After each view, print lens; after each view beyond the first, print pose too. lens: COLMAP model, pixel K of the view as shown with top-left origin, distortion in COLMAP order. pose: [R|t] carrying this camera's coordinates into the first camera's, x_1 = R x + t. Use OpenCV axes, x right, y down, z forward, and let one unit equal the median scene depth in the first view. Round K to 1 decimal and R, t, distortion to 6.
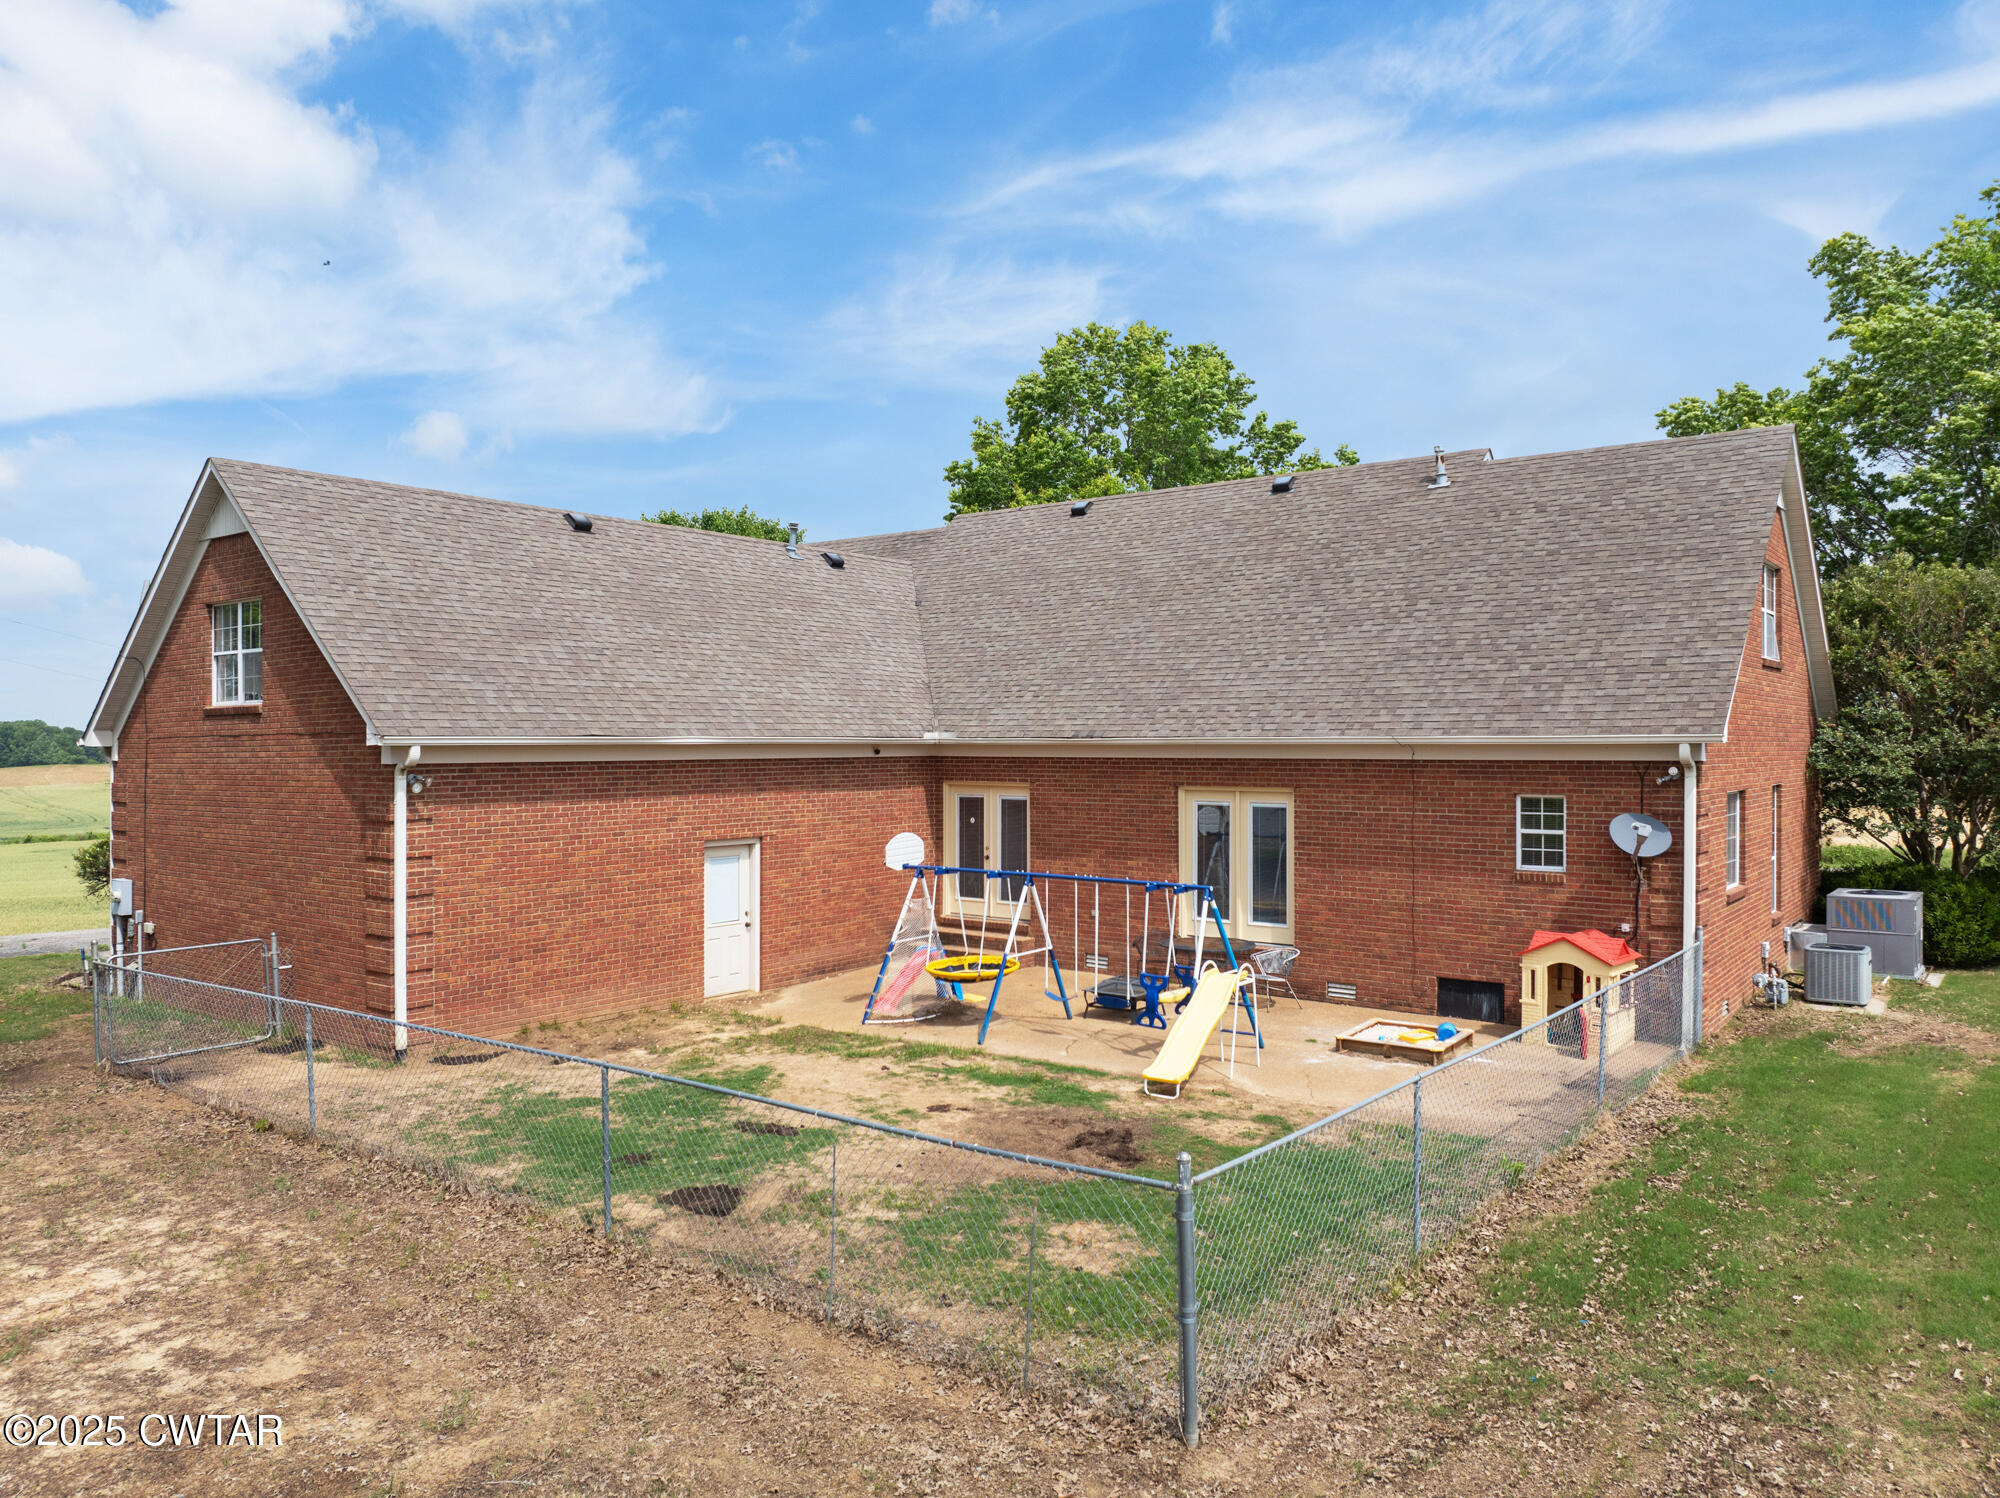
lens RADIAL K [[1424.2, 0, 1000.0], [0, 1424.2, 749.0], [0, 0, 1]] dist [-0.043823, 0.000693]
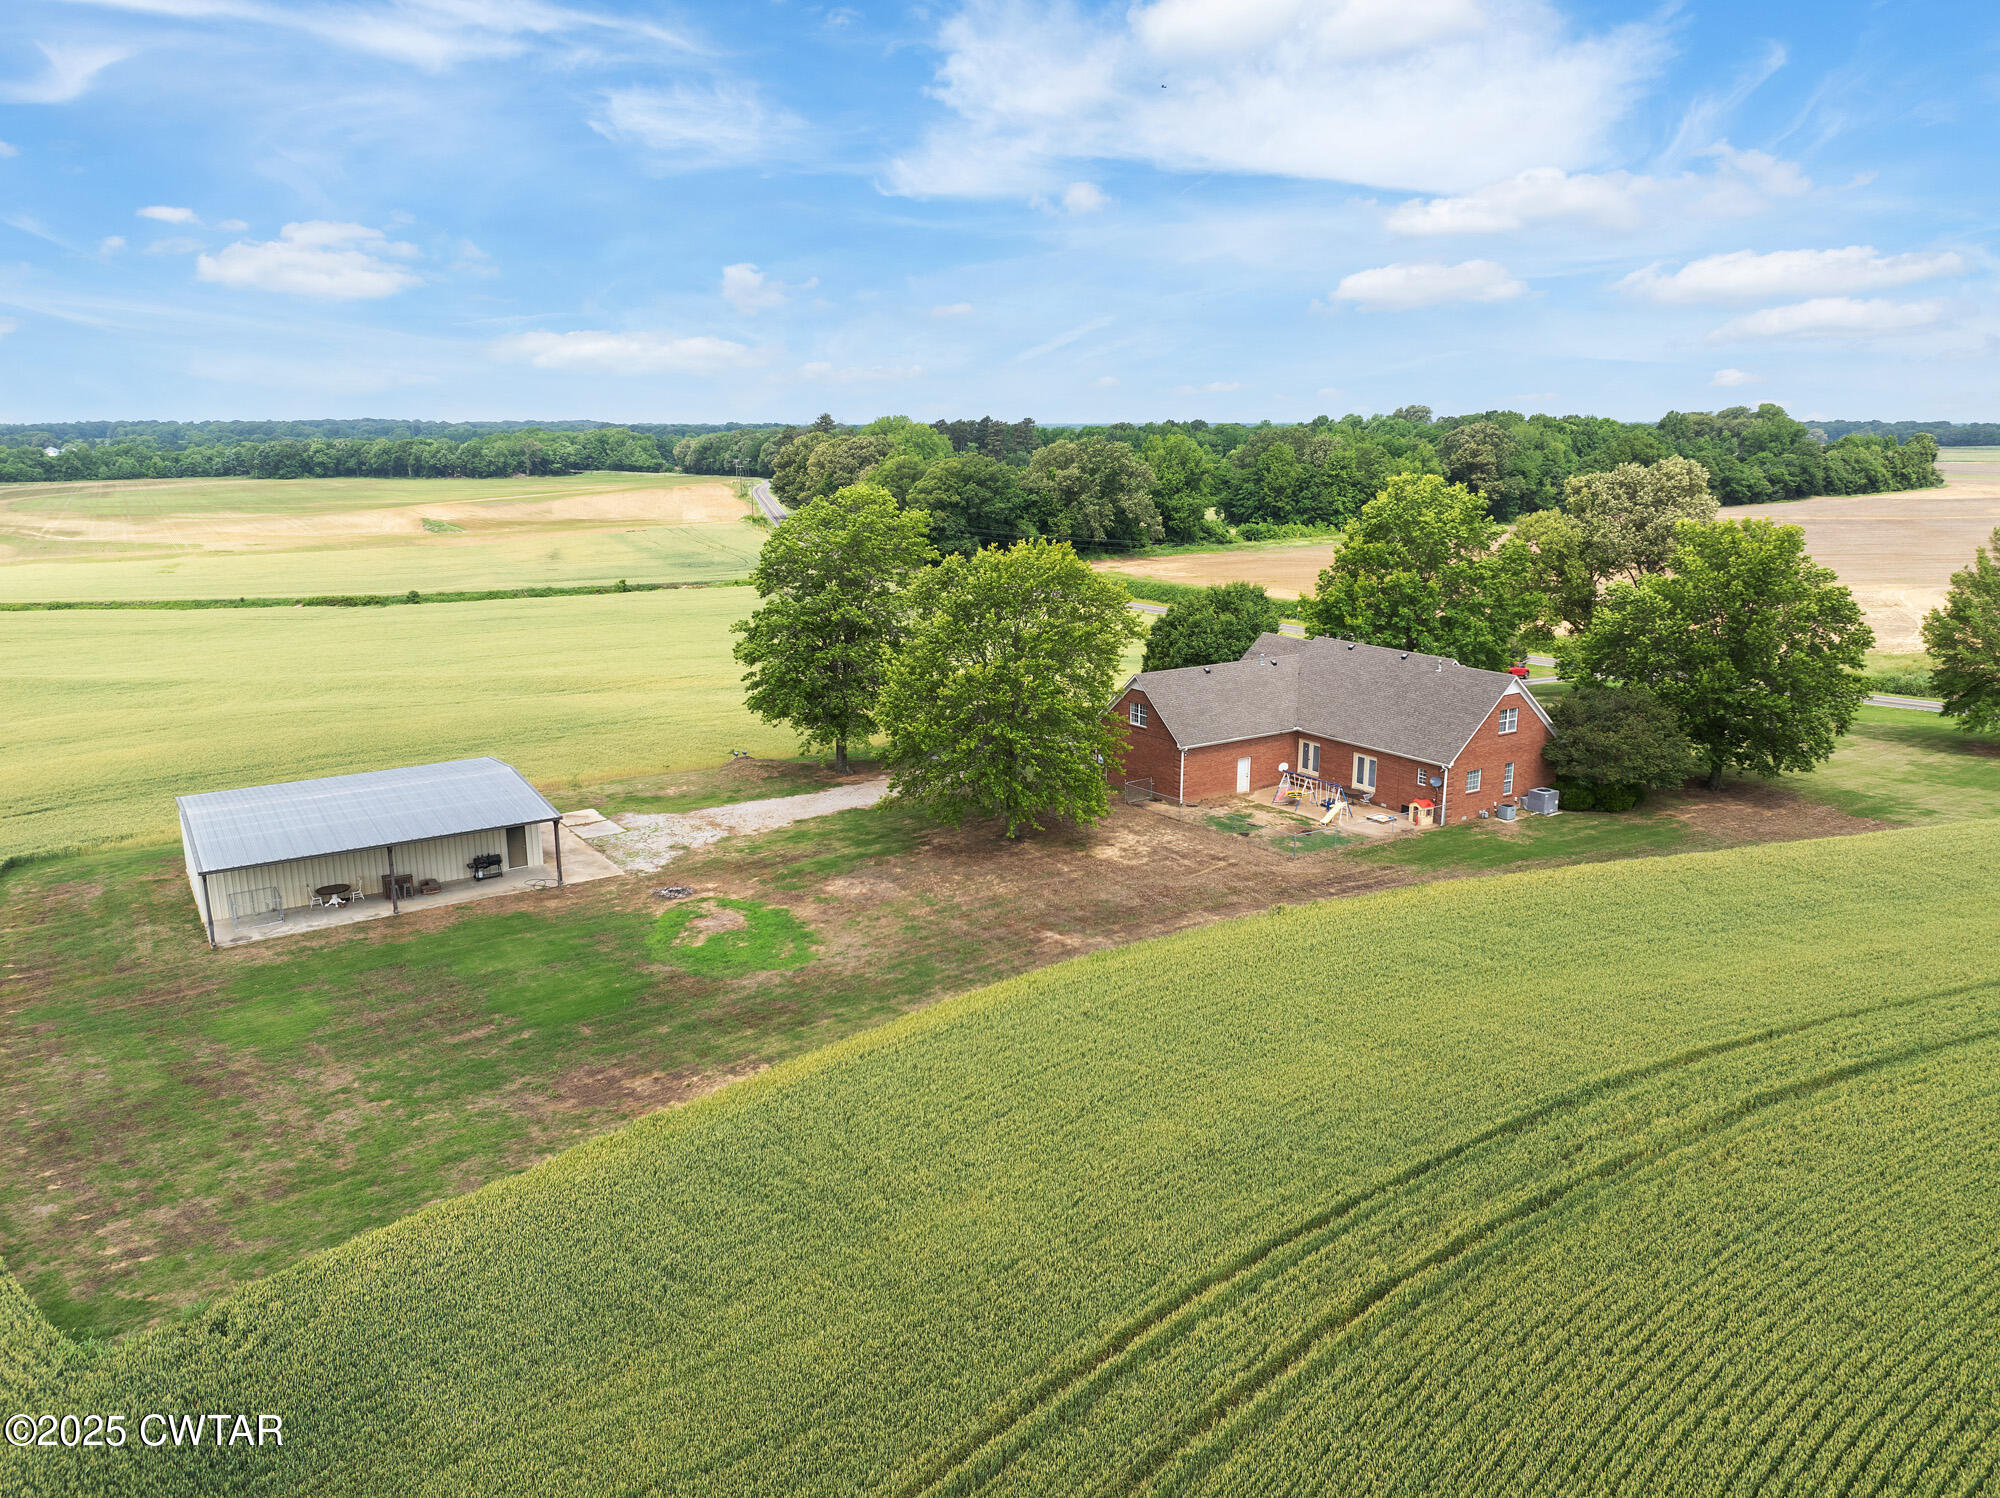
lens RADIAL K [[1424.2, 0, 1000.0], [0, 1424.2, 749.0], [0, 0, 1]] dist [-0.043823, 0.000693]
pose [[0.948975, 0.070956, -0.307264, 0.501127], [-0.002462, 0.975995, 0.217780, -1.045133], [0.315340, -0.205912, 0.926370, -3.743764]]
